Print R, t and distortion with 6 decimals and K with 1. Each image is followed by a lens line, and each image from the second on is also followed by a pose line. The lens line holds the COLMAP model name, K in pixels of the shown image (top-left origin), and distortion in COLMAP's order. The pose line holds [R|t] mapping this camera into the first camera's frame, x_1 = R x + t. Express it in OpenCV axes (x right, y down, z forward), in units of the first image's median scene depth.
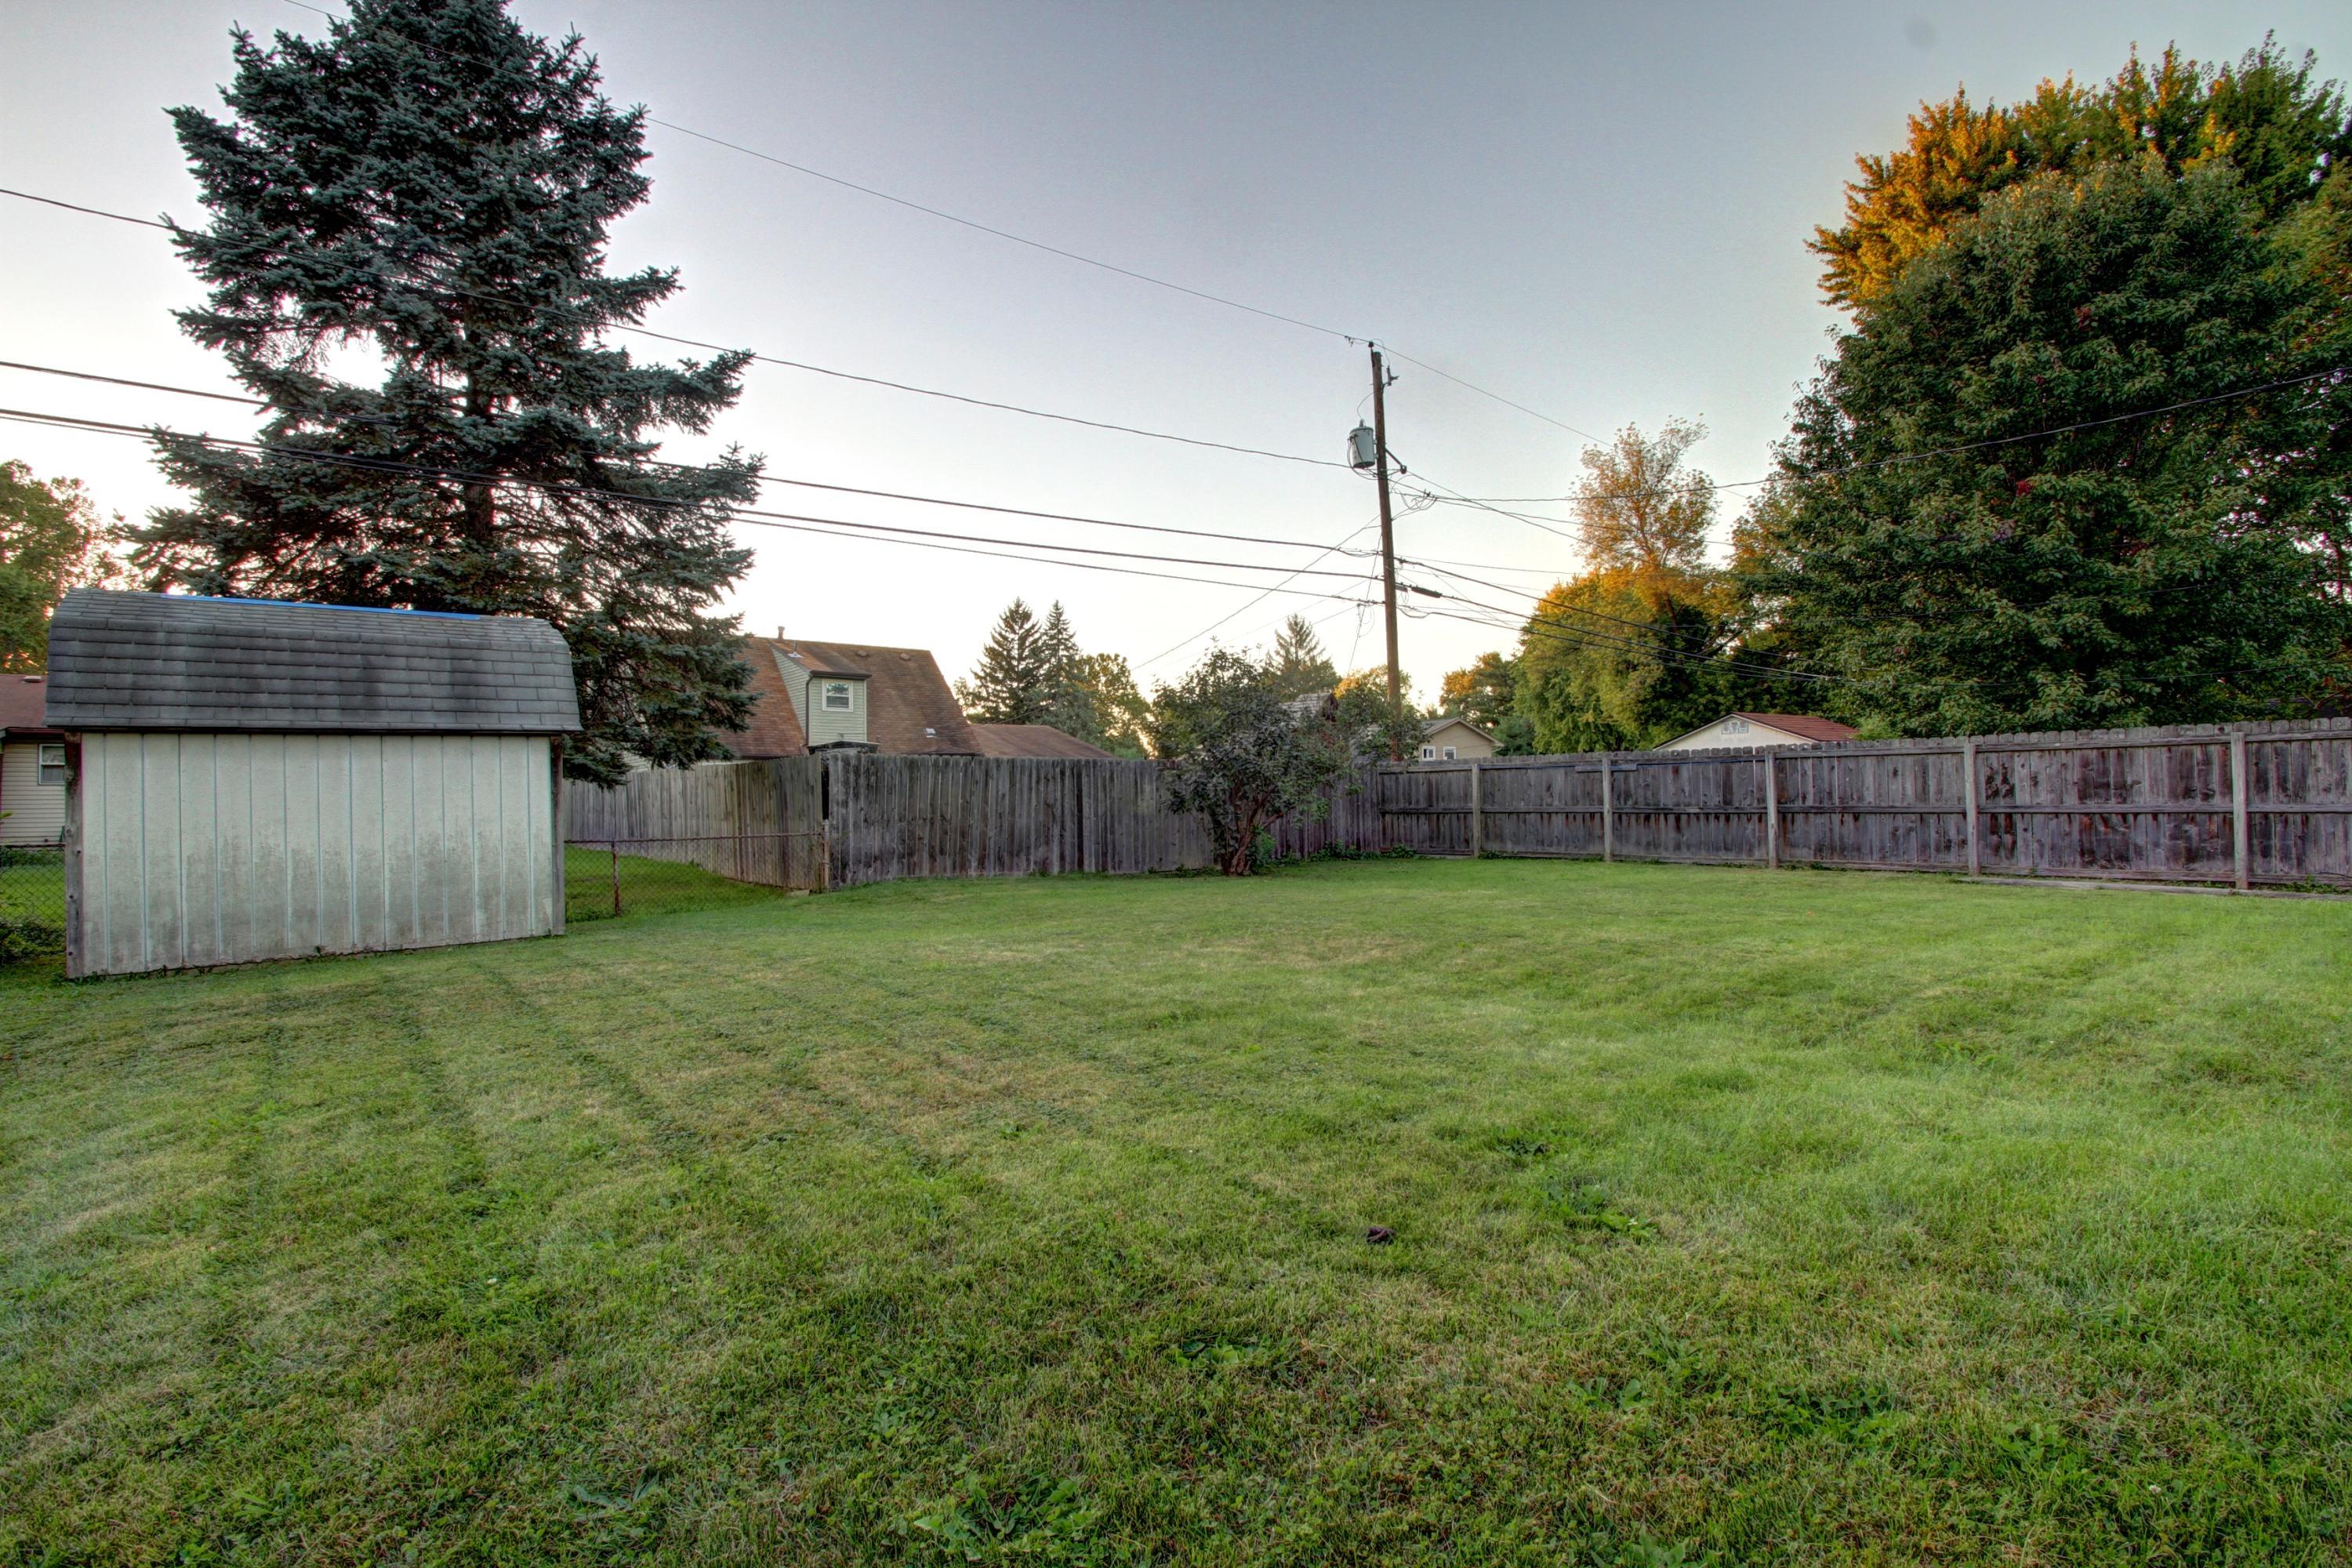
lens RADIAL K [[1081.2, 0, 1176.0], [0, 1081.2, 784.0], [0, 0, 1]] dist [0.000009, -0.000290]
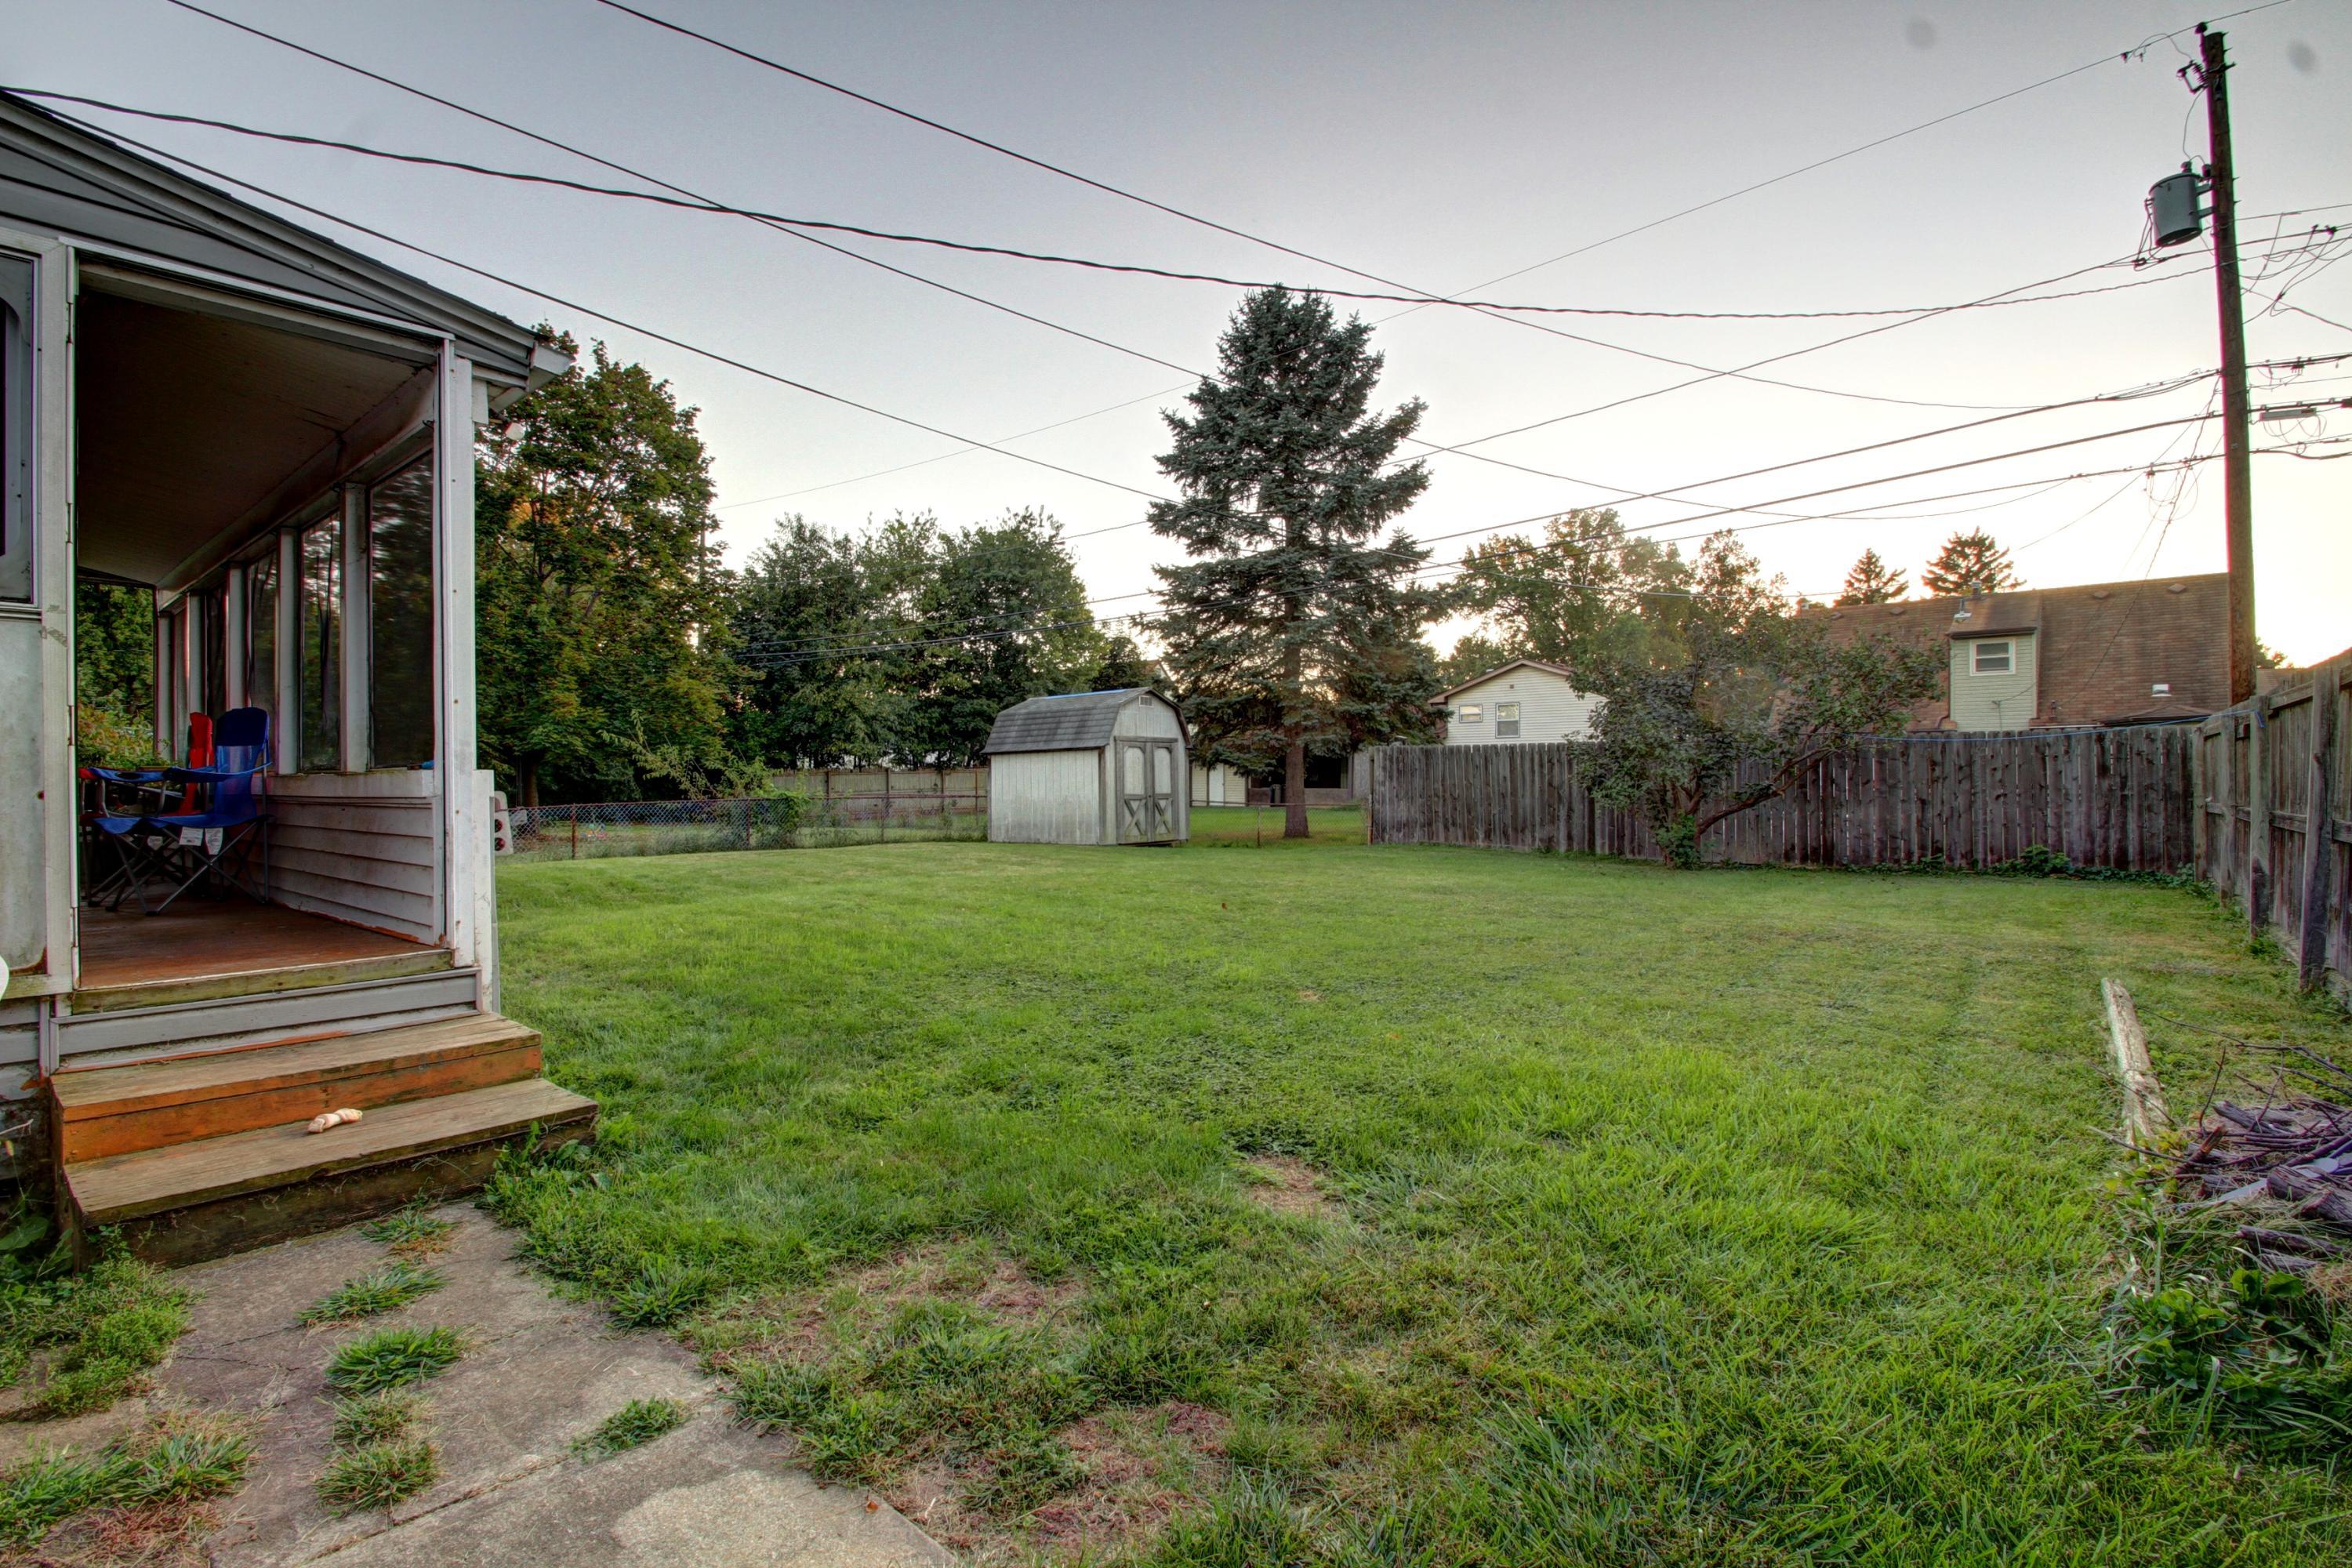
lens RADIAL K [[1081.2, 0, 1176.0], [0, 1081.2, 784.0], [0, 0, 1]] dist [0.000009, -0.000290]
pose [[0.192610, 0.014617, -0.981167, 0.838917], [0.011324, 0.999789, 0.017117, -0.006210], [0.981210, -0.014407, 0.192404, 0.413965]]
